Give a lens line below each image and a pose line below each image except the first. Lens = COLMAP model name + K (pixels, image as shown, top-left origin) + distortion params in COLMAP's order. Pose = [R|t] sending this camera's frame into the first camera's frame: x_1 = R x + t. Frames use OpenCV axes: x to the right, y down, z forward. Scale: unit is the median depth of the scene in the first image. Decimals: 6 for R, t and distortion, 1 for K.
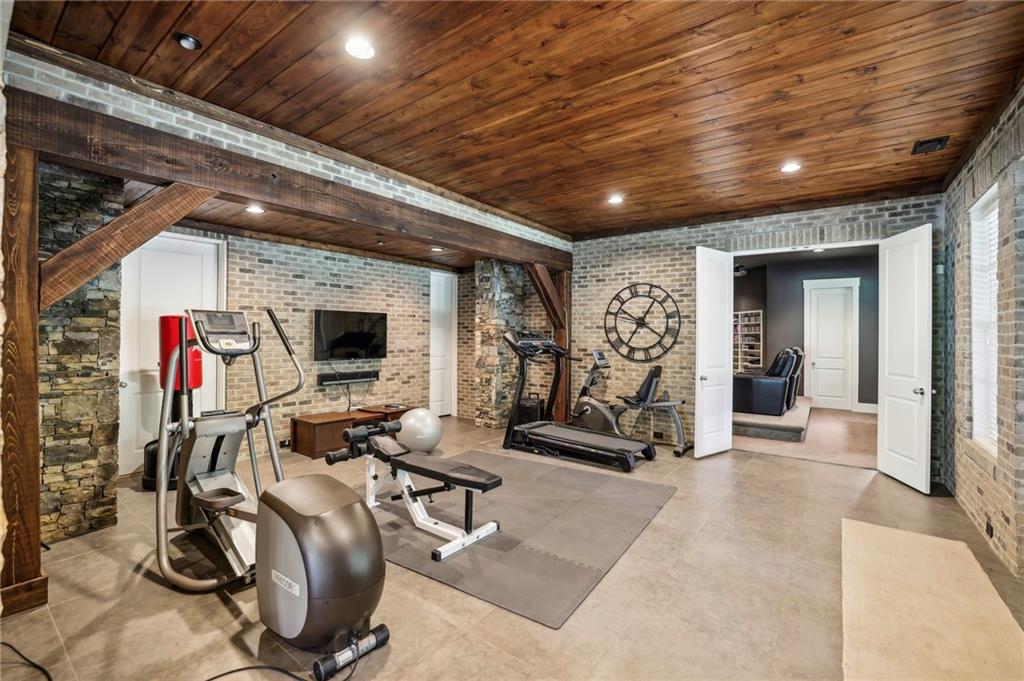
lens RADIAL K [[459.7, 0, 509.7], [0, 459.7, 335.5], [0, 0, 1]] dist [-0.028851, -0.000301]
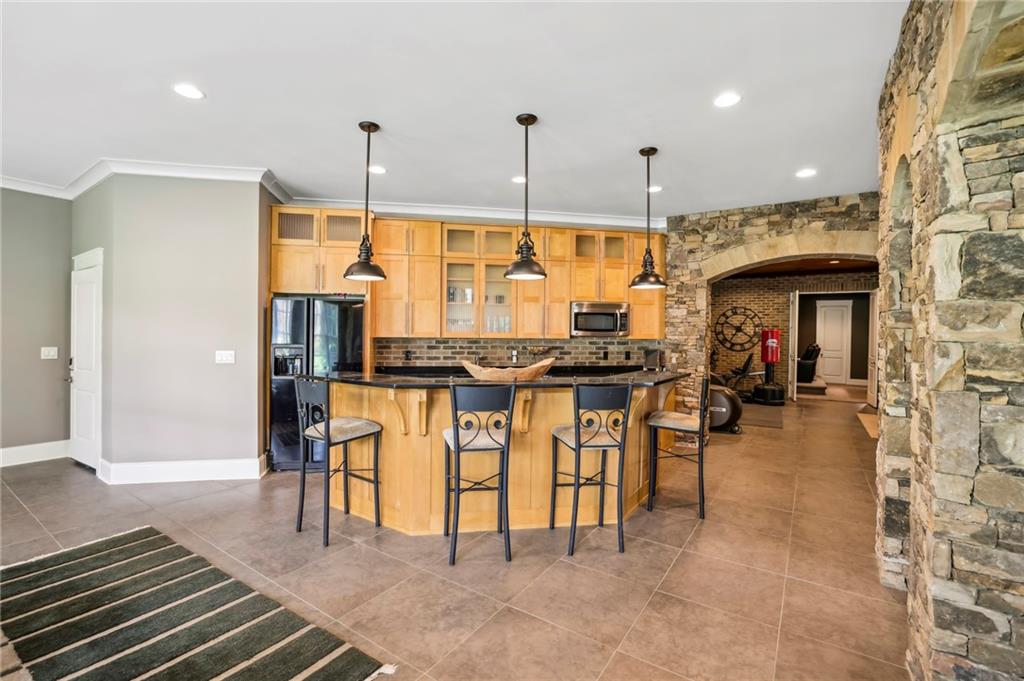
lens RADIAL K [[459.7, 0, 511.3], [0, 459.7, 340.8], [0, 0, 1]] dist [-0.028851, -0.000301]
pose [[0.999286, 0.002286, 0.037717, -0.672582], [-0.003152, 0.999732, 0.022925, -0.021456], [-0.037655, -0.023028, 0.999025, -0.751663]]
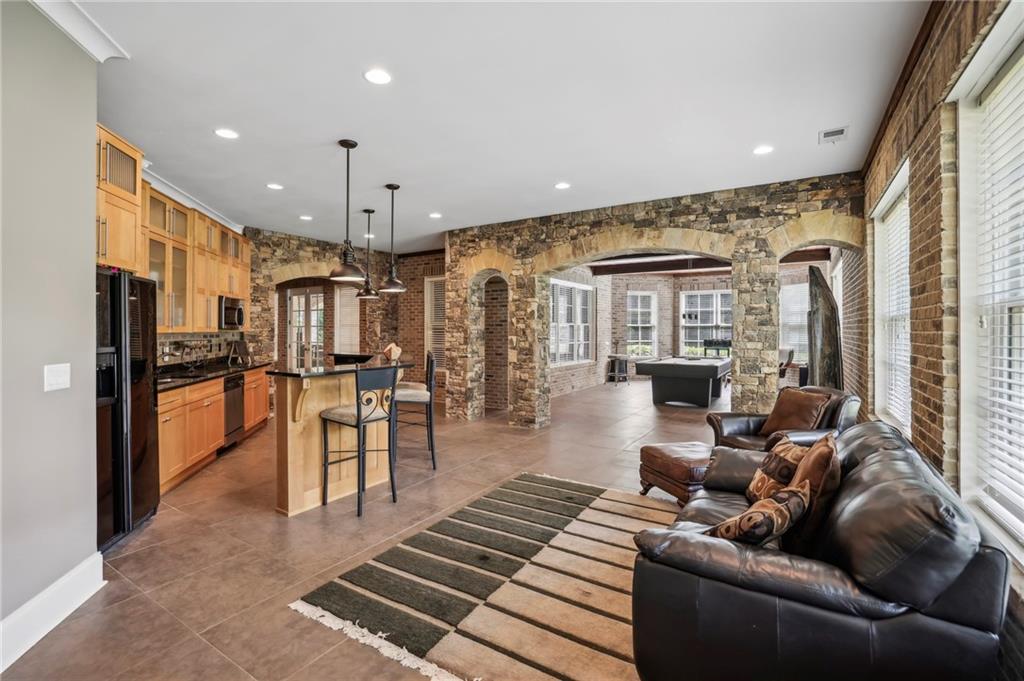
lens RADIAL K [[459.7, 0, 507.9], [0, 459.7, 334.9], [0, 0, 1]] dist [-0.028851, -0.000301]
pose [[-0.069193, -0.019051, 0.997421, -2.231676], [-0.006618, 0.999804, 0.018638, -0.019108], [-0.997581, -0.005311, -0.069305, 0.015323]]
